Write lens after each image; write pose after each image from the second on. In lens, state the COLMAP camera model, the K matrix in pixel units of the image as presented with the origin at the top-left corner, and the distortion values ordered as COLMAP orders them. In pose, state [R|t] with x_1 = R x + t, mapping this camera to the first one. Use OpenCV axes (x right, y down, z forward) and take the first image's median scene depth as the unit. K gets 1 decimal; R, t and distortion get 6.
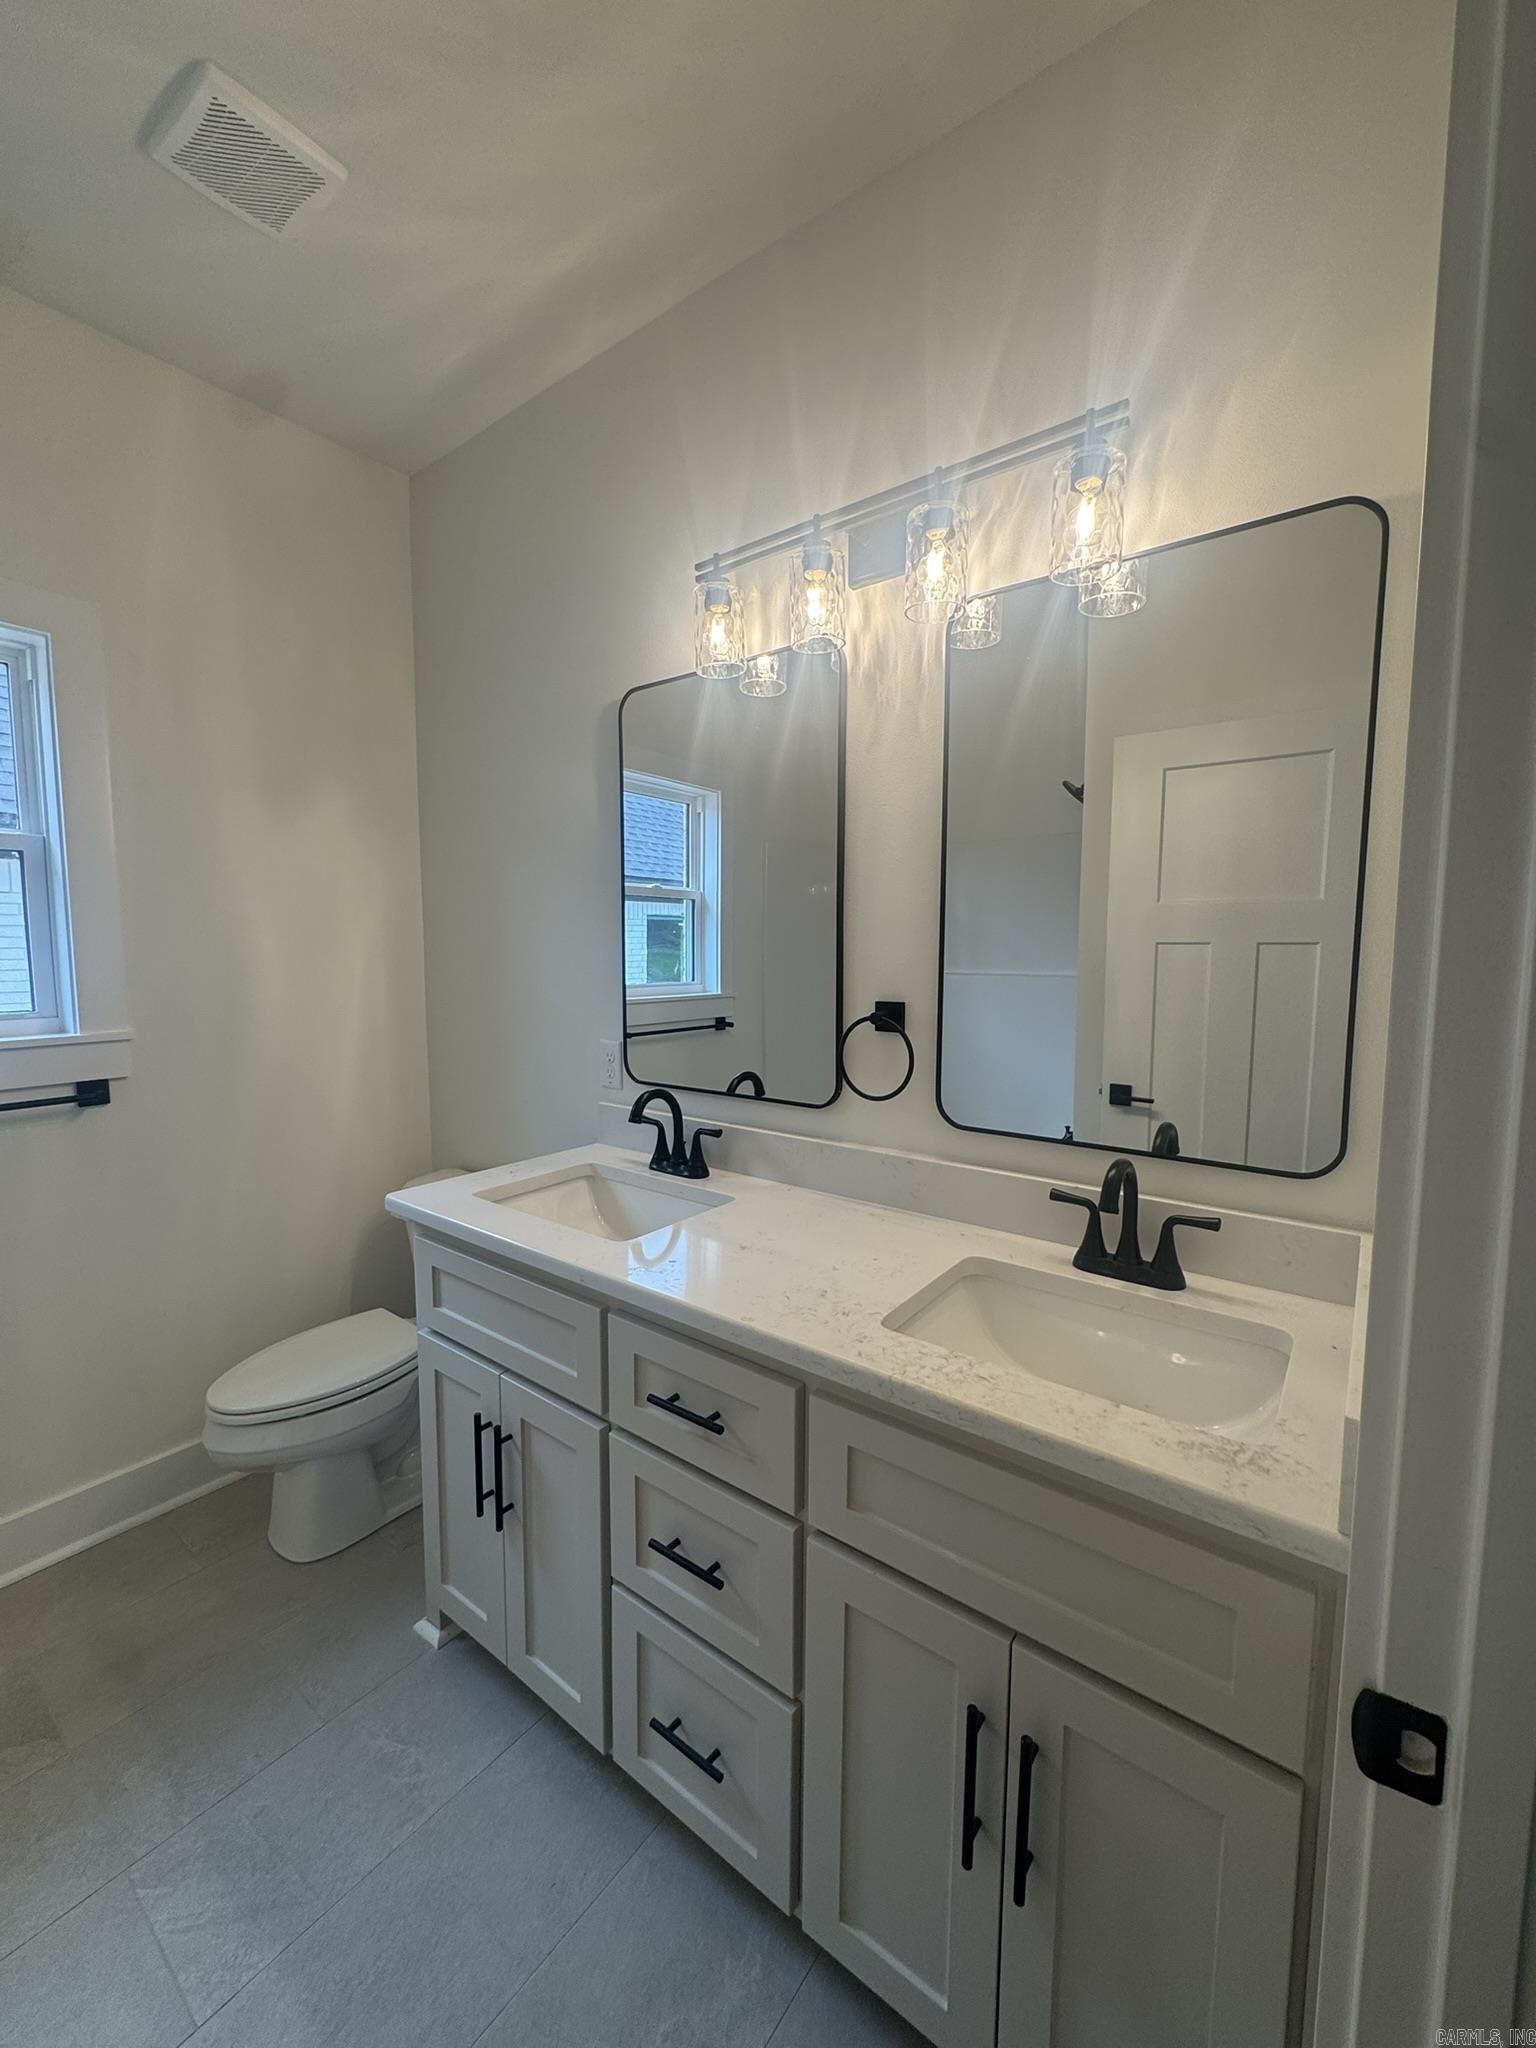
lens RADIAL K [[816.2, 0, 769.0], [0, 816.2, 1021.2], [0, 0, 1]] dist [0.003044, 0.000241]
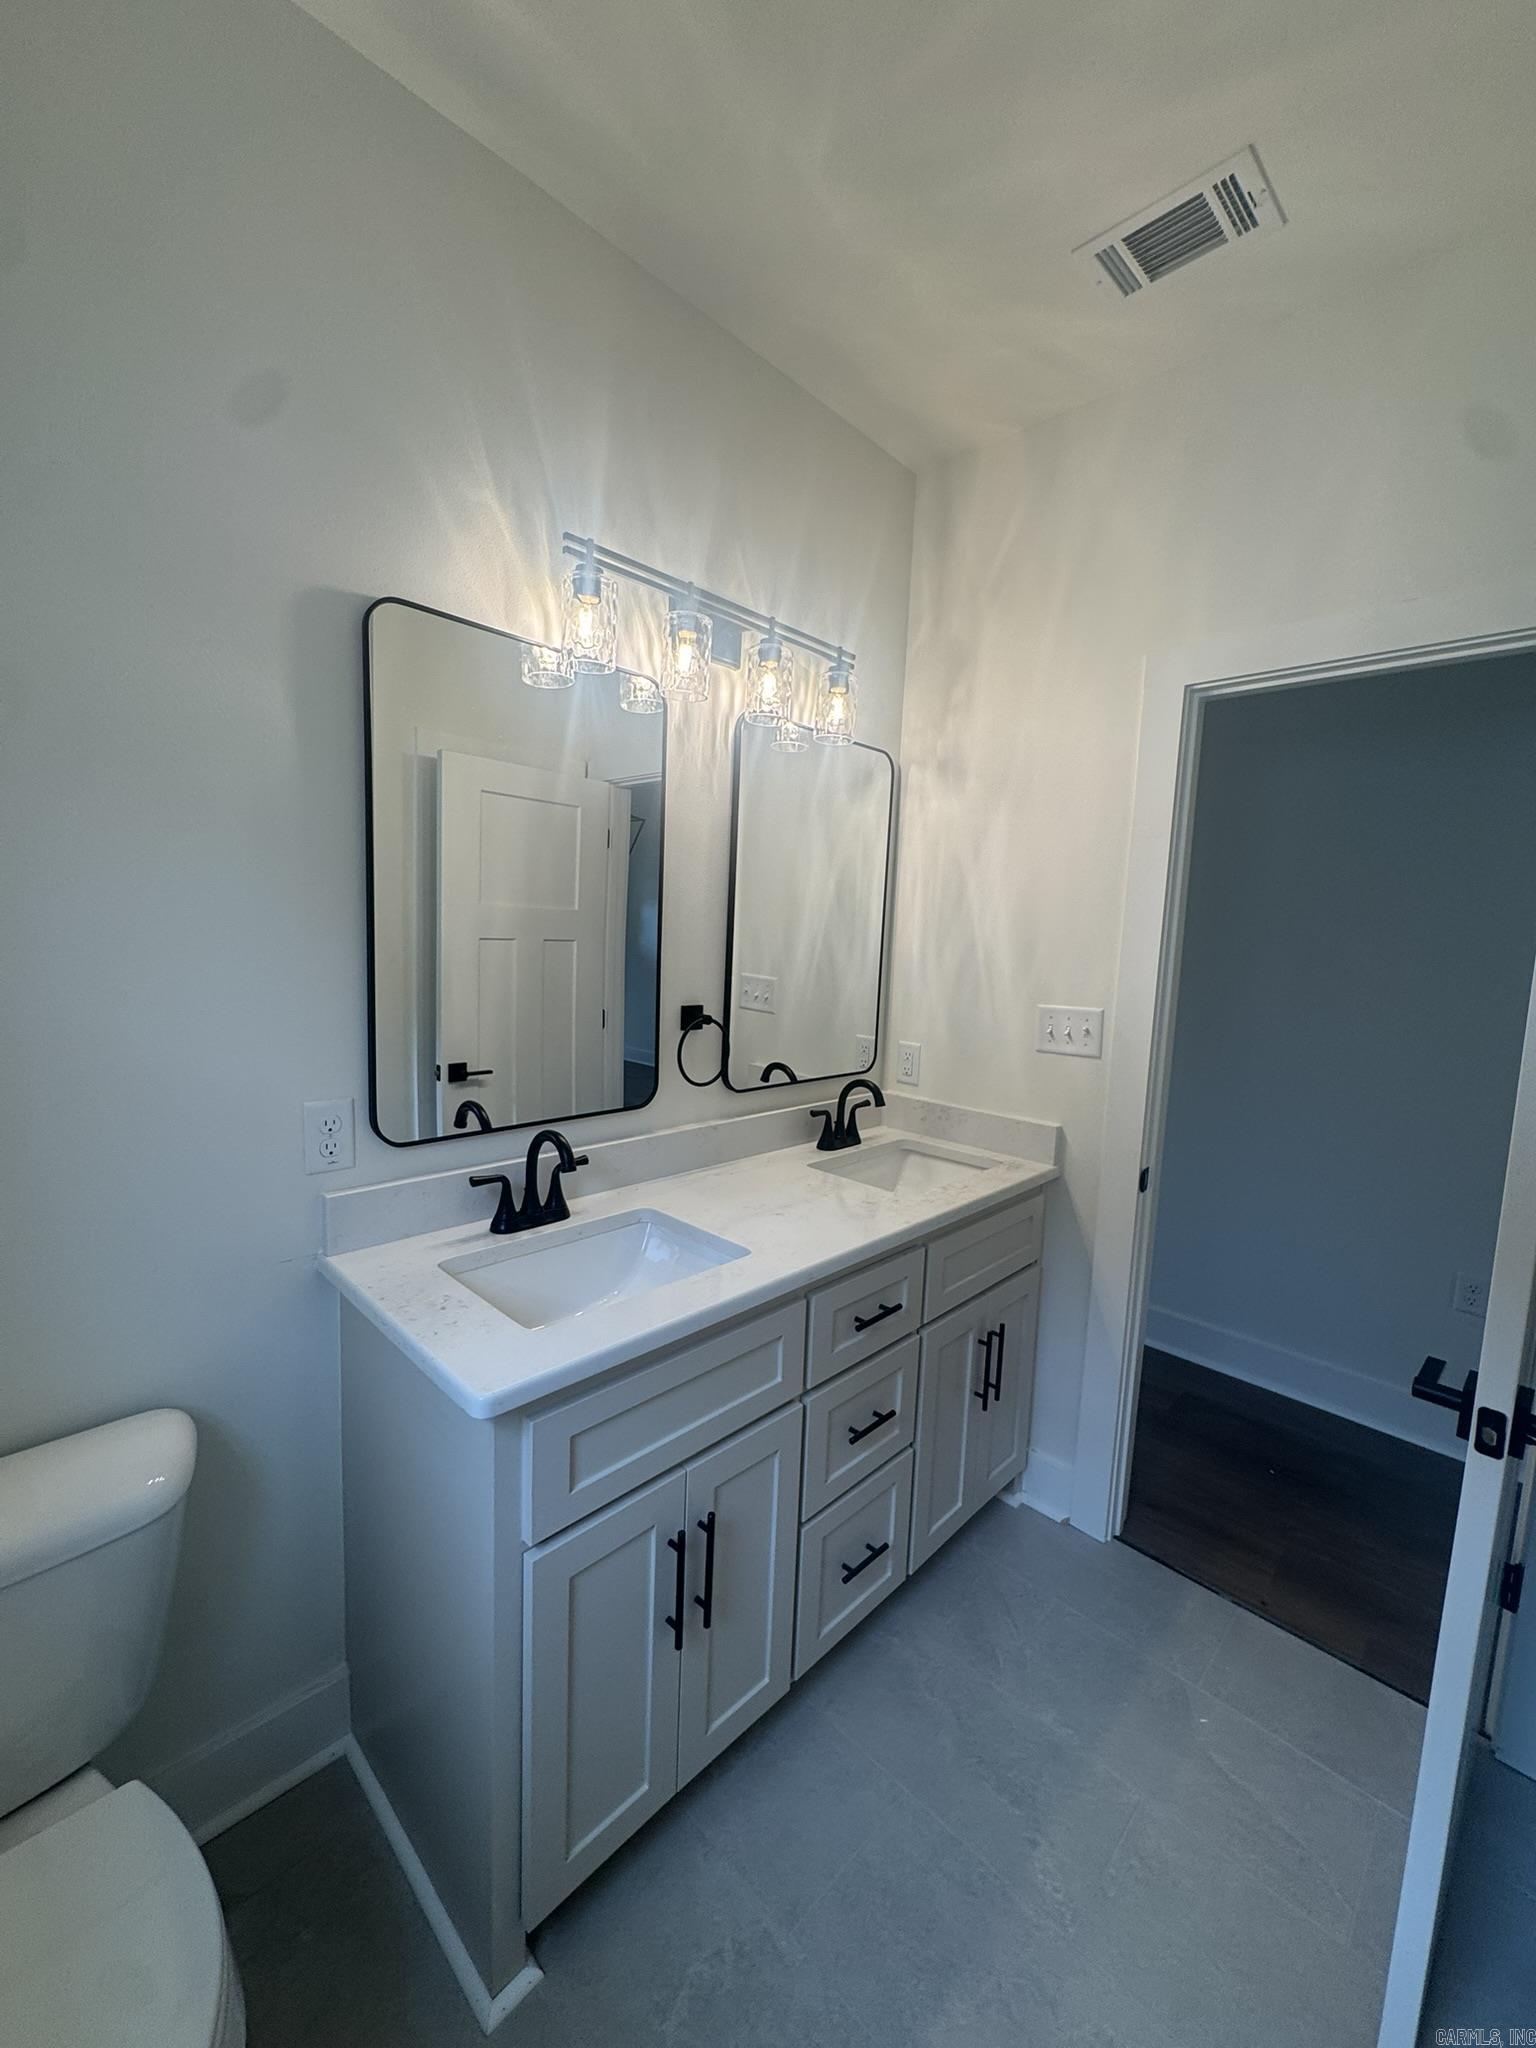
lens RADIAL K [[812.7, 0, 766.7], [0, 812.7, 1024.4], [0, 0, 1]] dist [-0.001442, 0.000115]
pose [[0.126126, -0.107754, 0.986145, -1.021067], [0.053524, 0.993374, 0.101698, -0.110635], [-0.990569, 0.039955, 0.131057, 0.714330]]
